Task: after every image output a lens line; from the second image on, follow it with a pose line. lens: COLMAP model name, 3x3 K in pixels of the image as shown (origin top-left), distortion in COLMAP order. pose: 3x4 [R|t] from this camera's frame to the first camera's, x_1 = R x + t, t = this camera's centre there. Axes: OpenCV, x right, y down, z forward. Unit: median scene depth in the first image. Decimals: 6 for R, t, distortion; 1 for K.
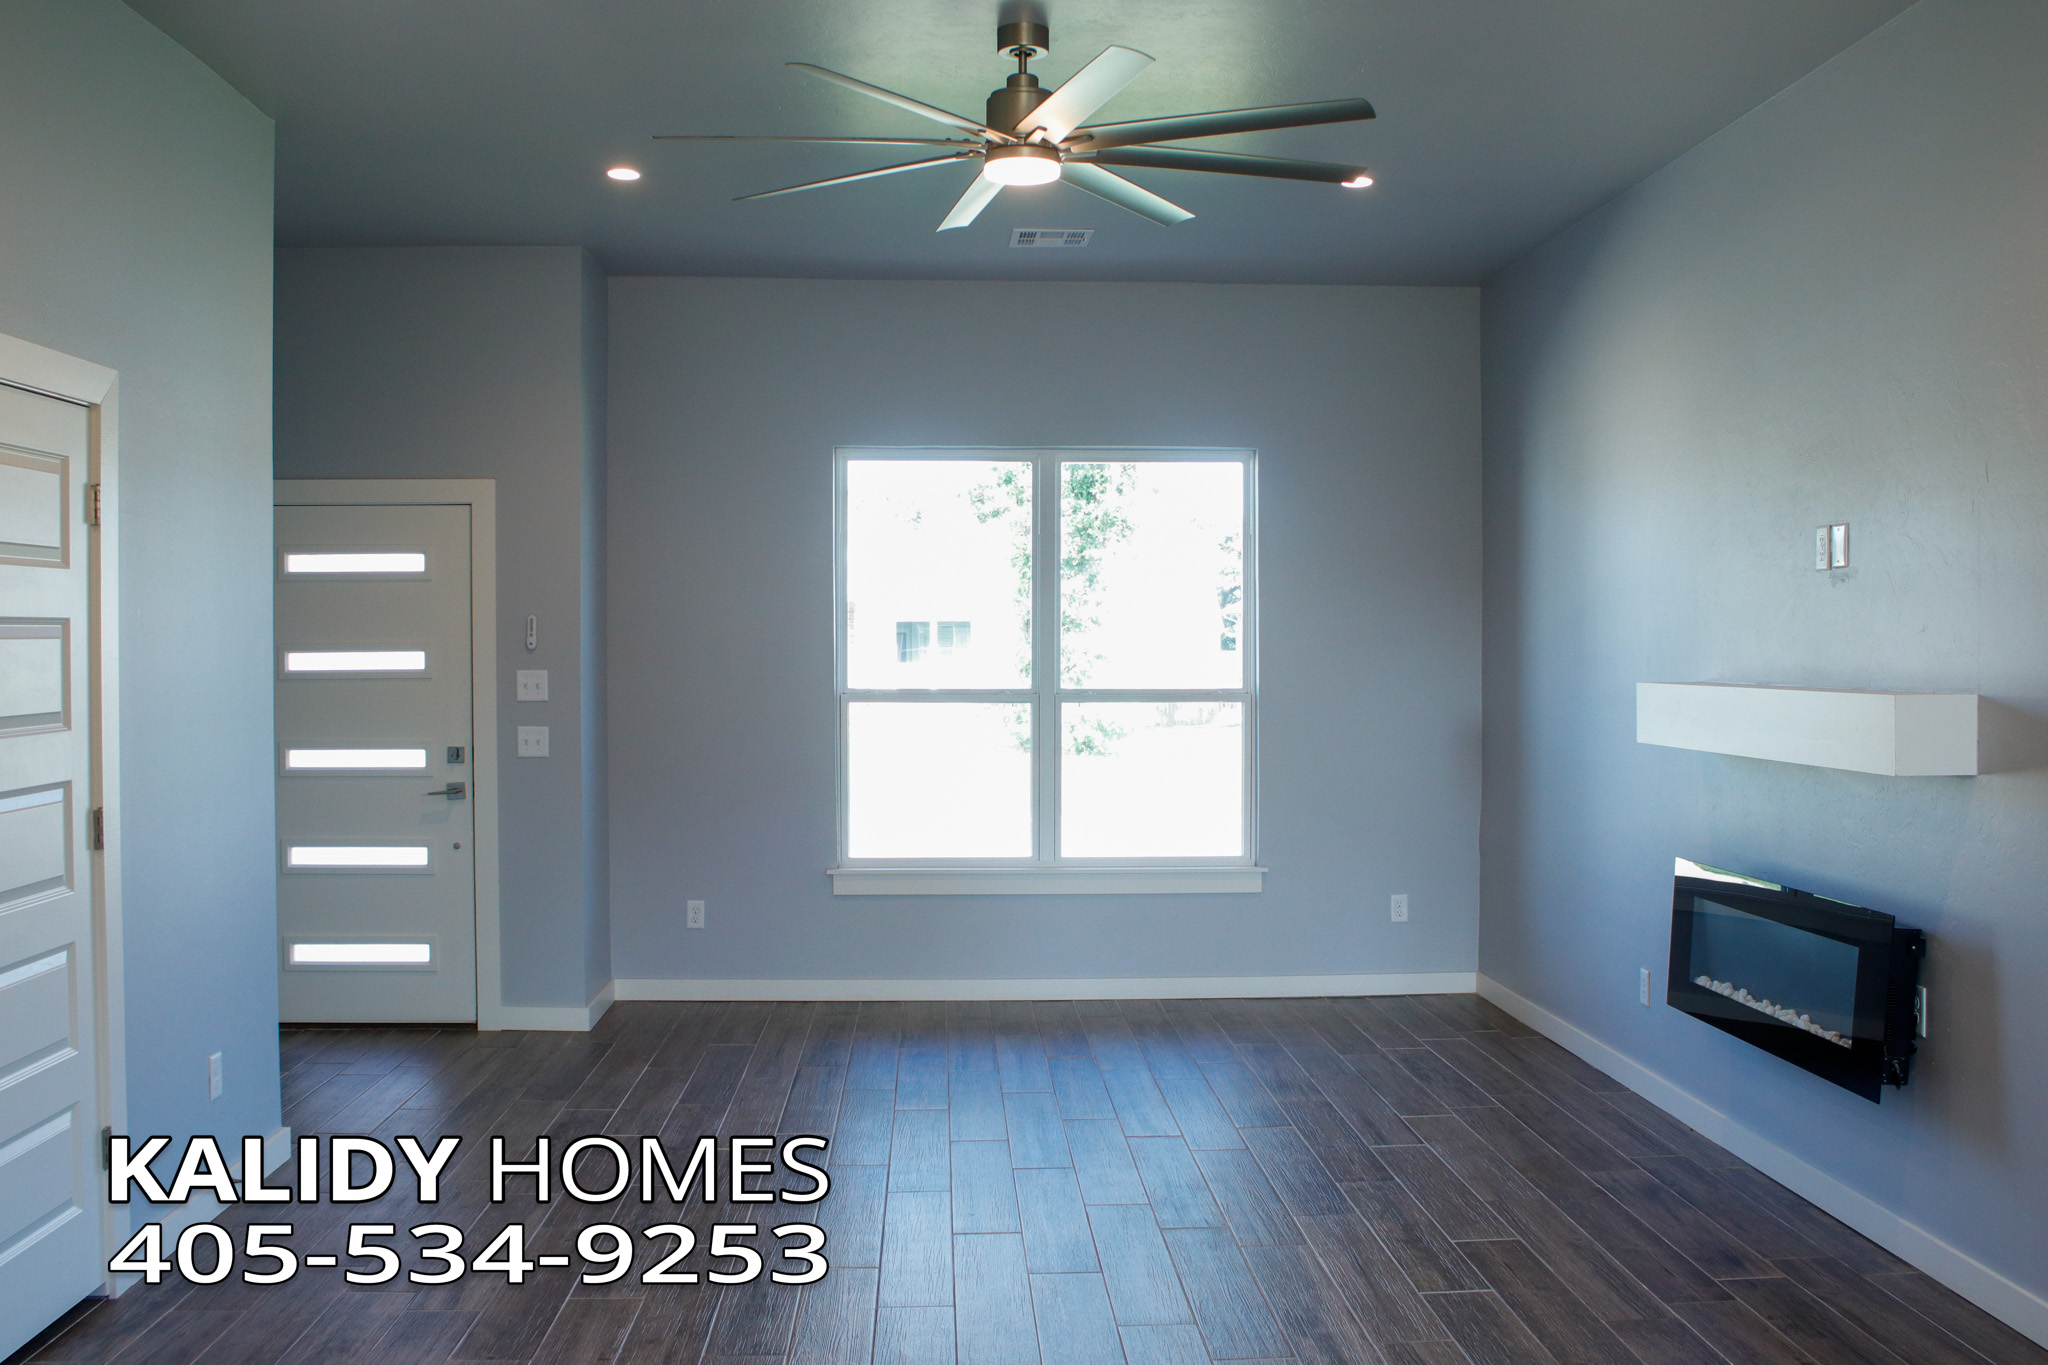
lens RADIAL K [[1859.9, 0, 1024.0], [0, 1859.9, 682.5], [0, 0, 1]] dist [-0.152498, 0.163230]
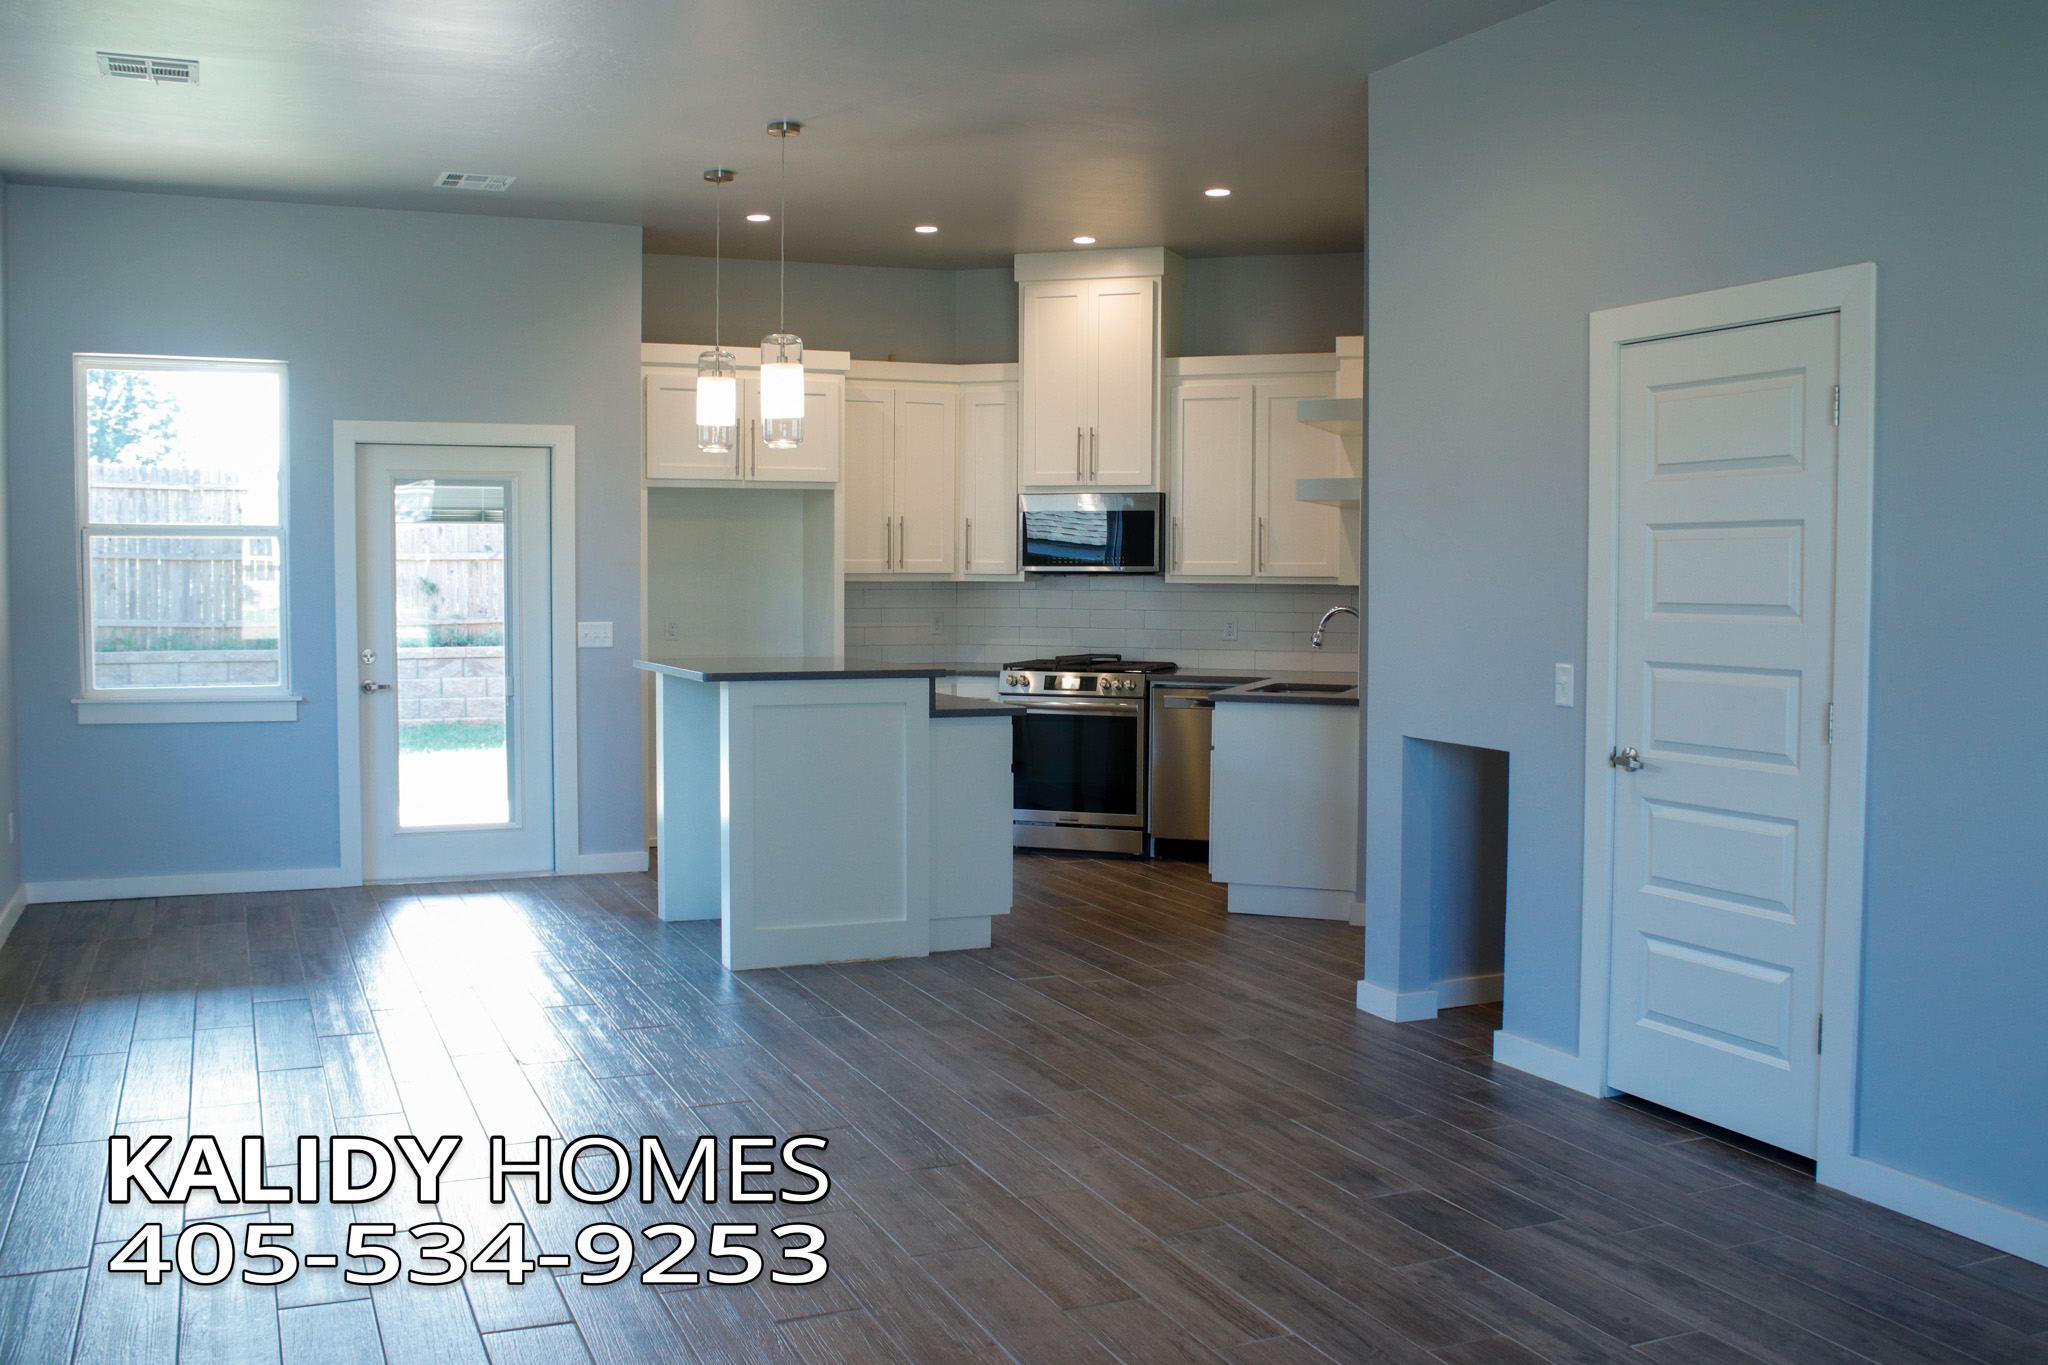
lens RADIAL K [[1880.2, 0, 1024.0], [0, 1880.2, 682.5], [0, 0, 1]] dist [-0.179757, 0.175267]
pose [[-0.936868, 0.020499, -0.349081, 0.160511], [-0.006864, 0.997010, 0.076970, -0.010760], [0.349615, 0.074507, -0.933926, 1.045509]]
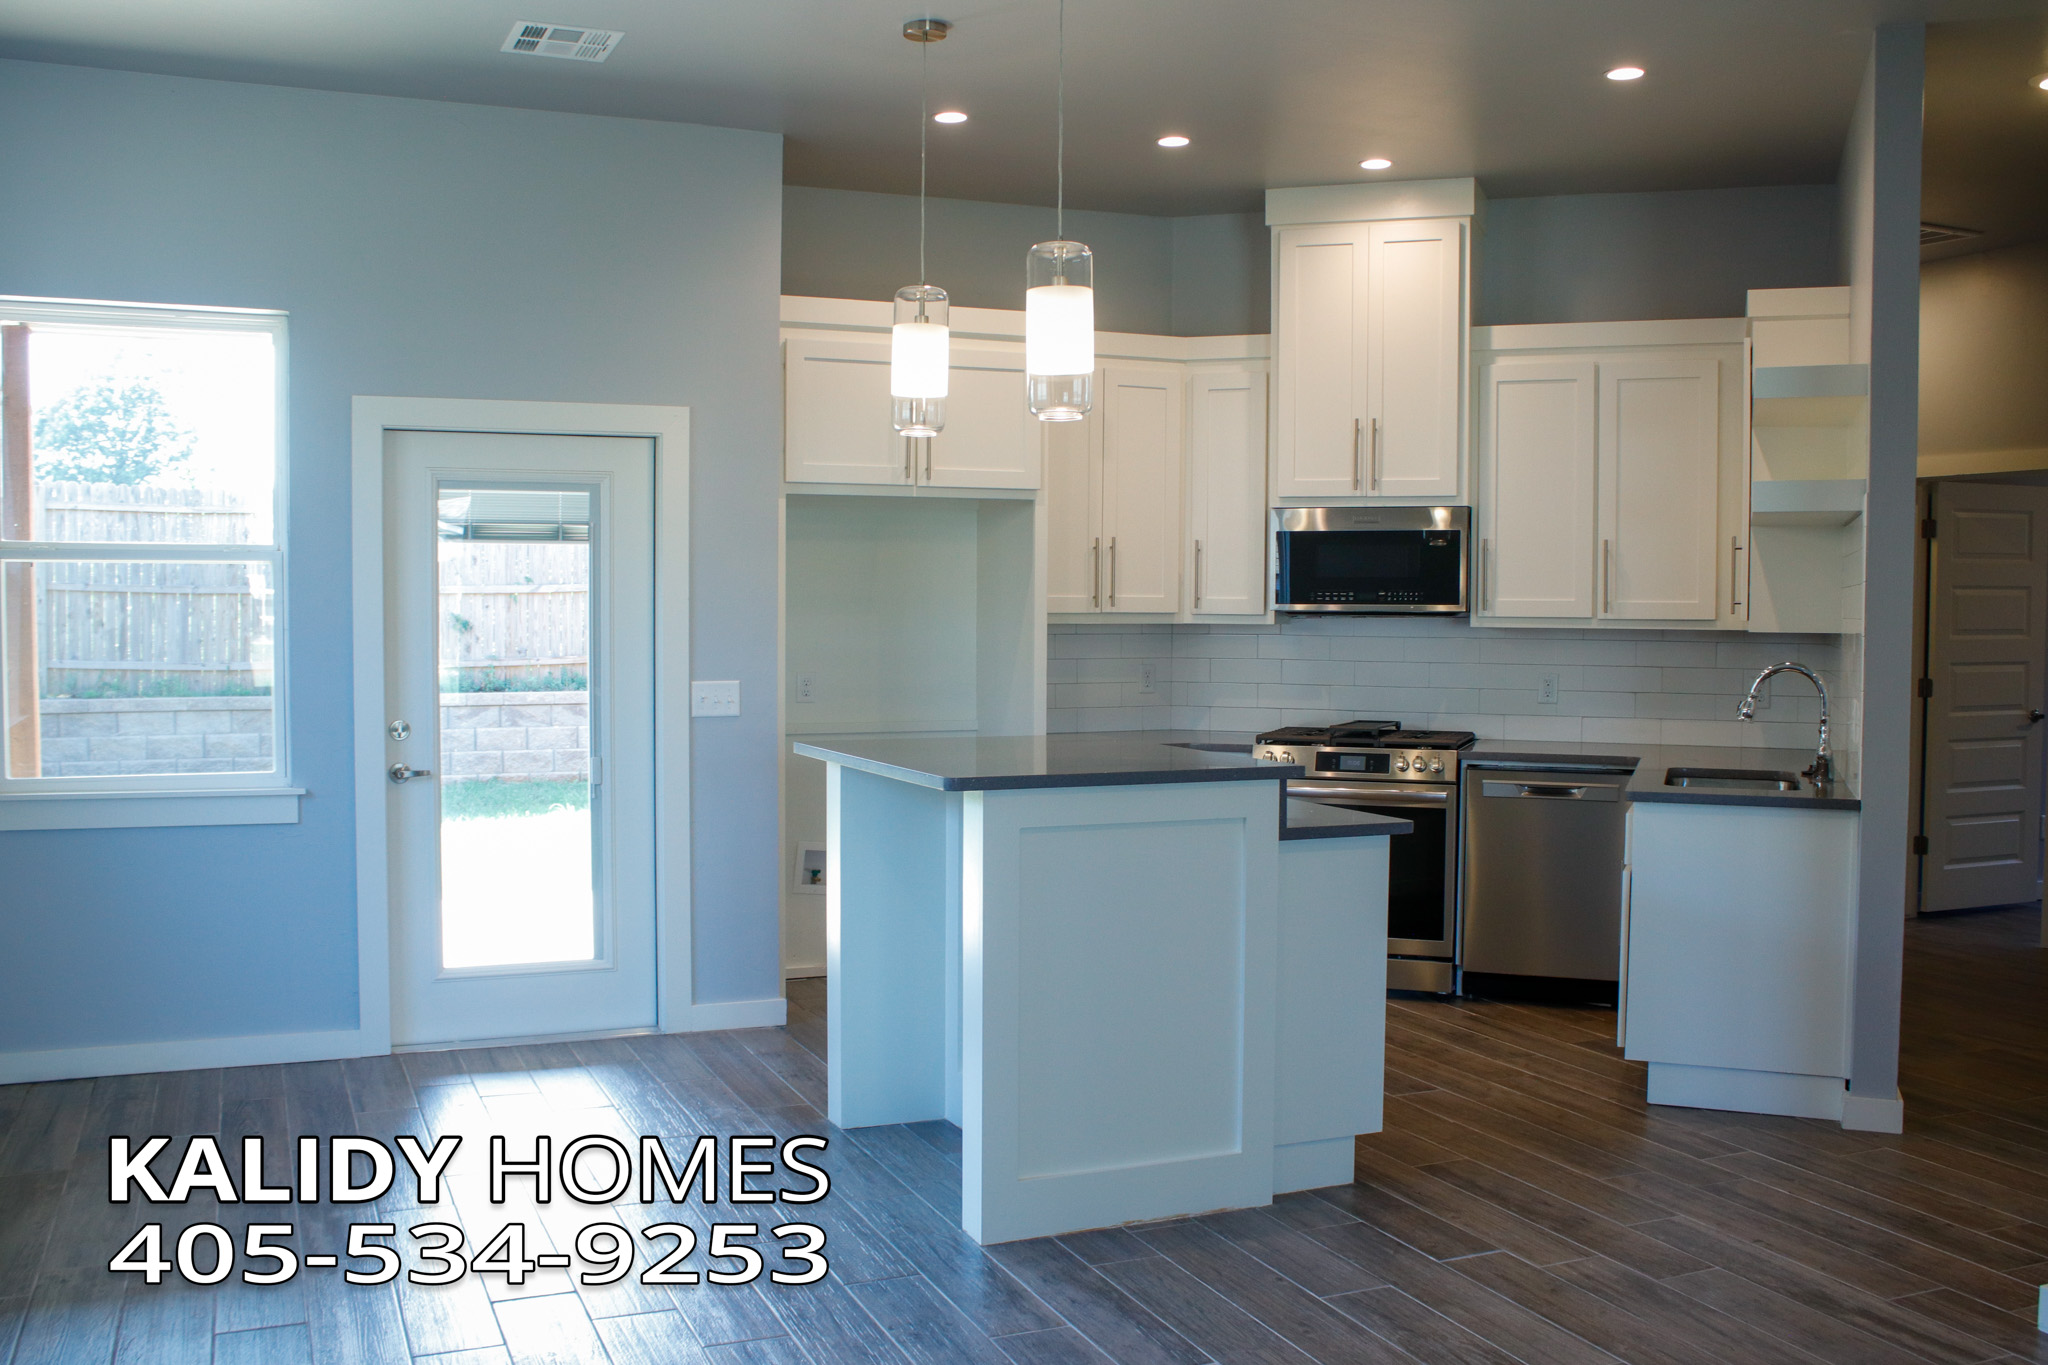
lens RADIAL K [[1880.2, 0, 1024.0], [0, 1880.2, 682.5], [0, 0, 1]] dist [-0.179757, 0.175267]
pose [[-0.940239, 0.013633, -0.340244, 0.159962], [-0.006932, 0.998225, 0.059153, -0.007652], [0.340446, 0.057976, -0.938475, 0.754568]]
